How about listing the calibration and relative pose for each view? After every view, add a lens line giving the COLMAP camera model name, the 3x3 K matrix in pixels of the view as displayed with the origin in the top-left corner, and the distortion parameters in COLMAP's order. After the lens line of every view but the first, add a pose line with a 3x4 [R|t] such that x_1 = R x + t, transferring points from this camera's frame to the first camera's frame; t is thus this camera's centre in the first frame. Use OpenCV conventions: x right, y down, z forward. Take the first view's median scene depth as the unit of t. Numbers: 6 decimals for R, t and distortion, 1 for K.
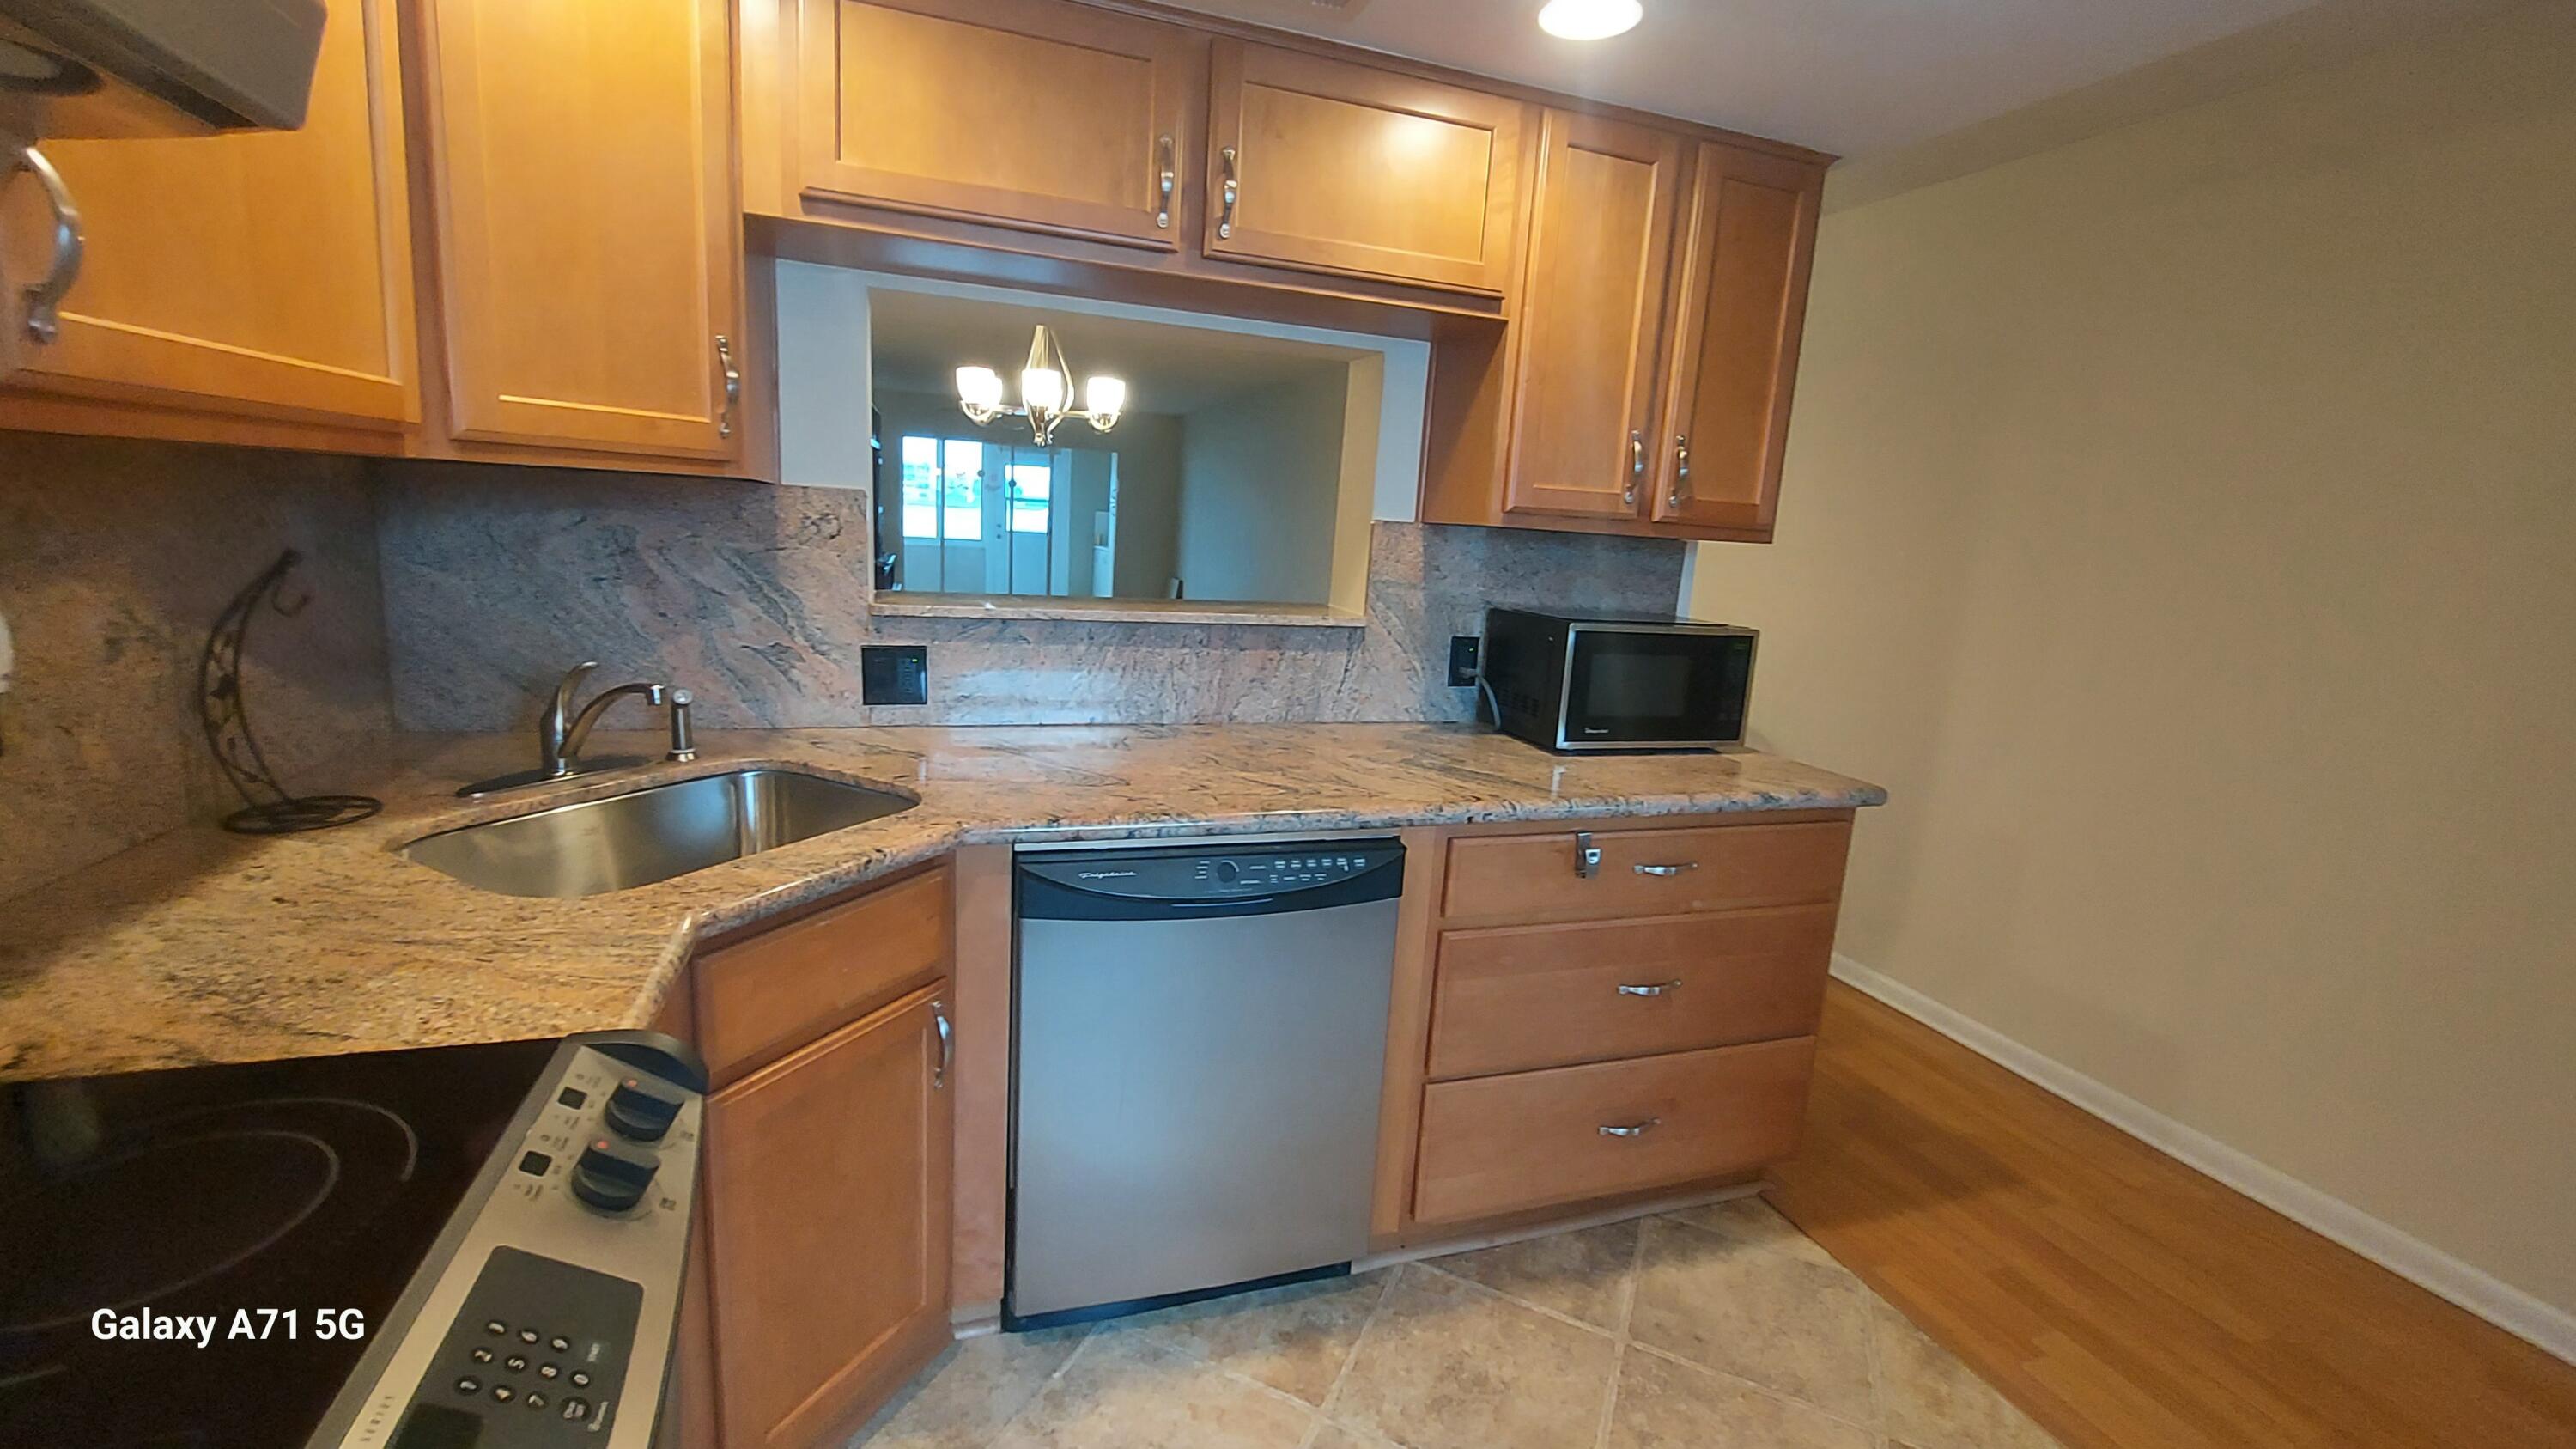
lens RADIAL K [[1037.2, 0, 1270.2], [0, 1037.2, 718.9], [0, 0, 1]] dist [-0.013077, 0.000475]
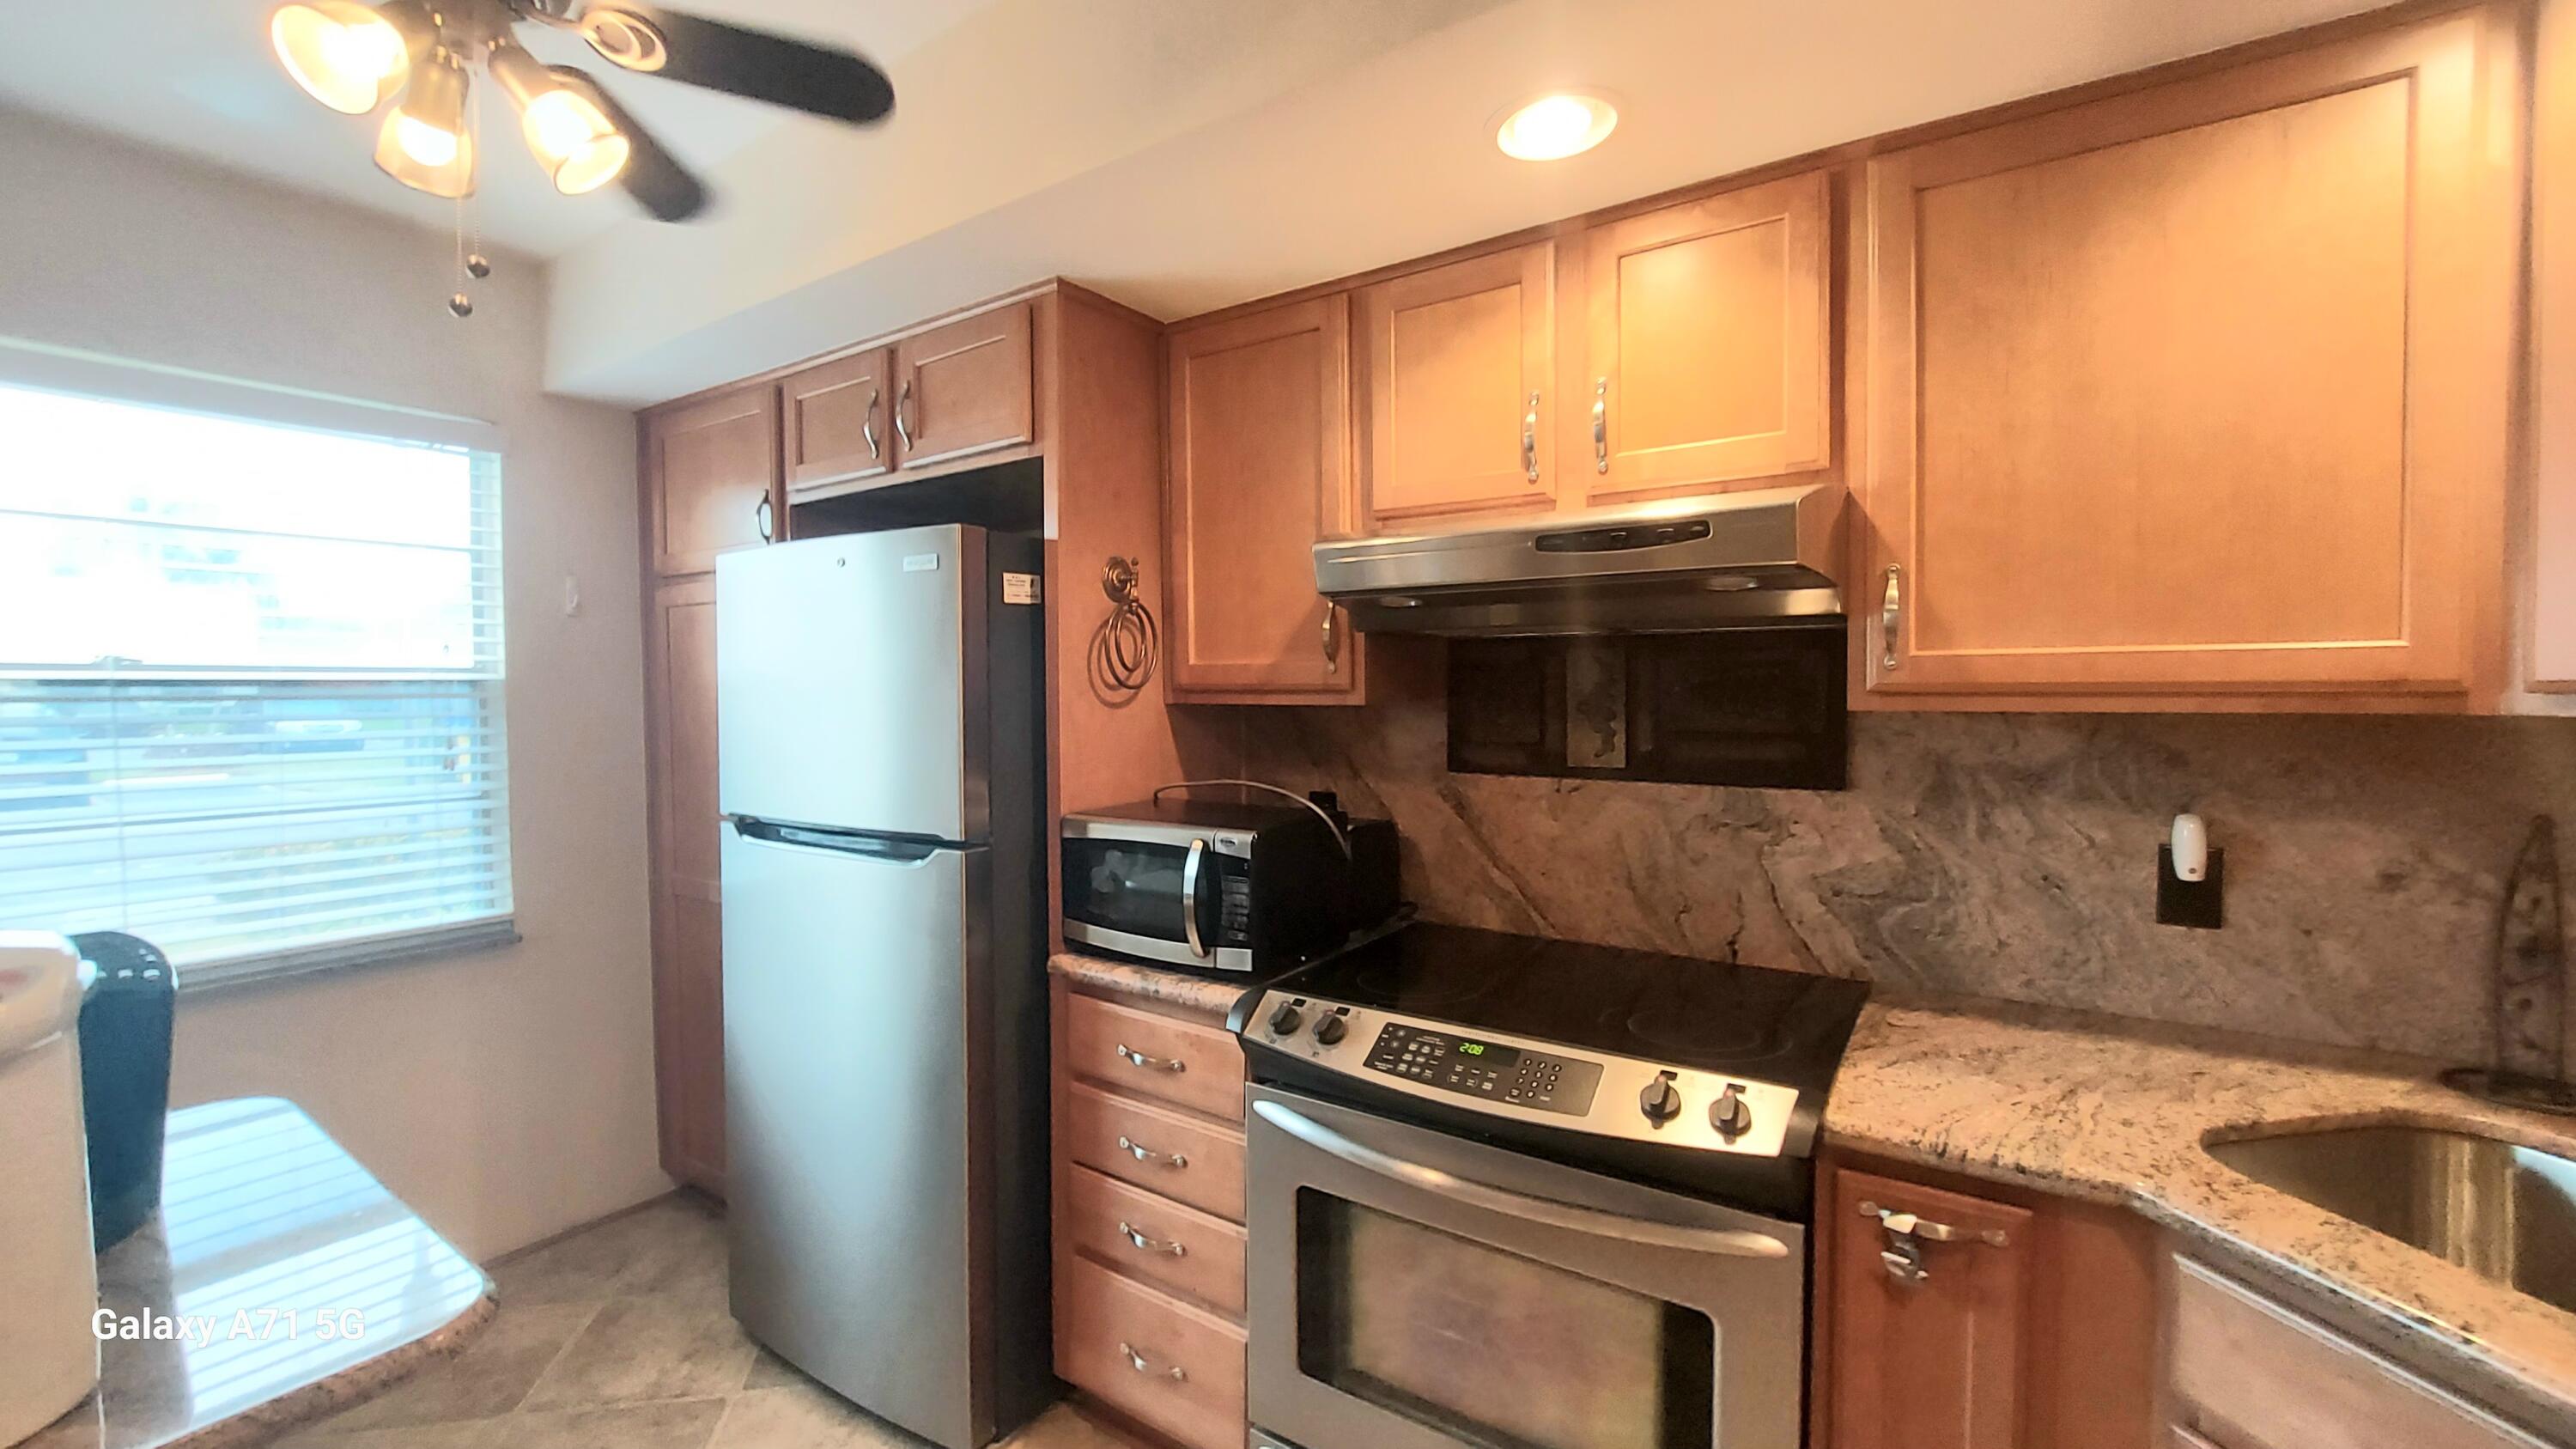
lens RADIAL K [[1037.2, 0, 1281.0], [0, 1037.2, 720.8], [0, 0, 1]] dist [-0.013077, 0.000475]
pose [[-0.800954, -0.037479, -0.597552, 0.740166], [-0.154212, 0.977279, 0.145408, -0.272586], [0.578526, 0.208615, -0.788535, 1.389986]]
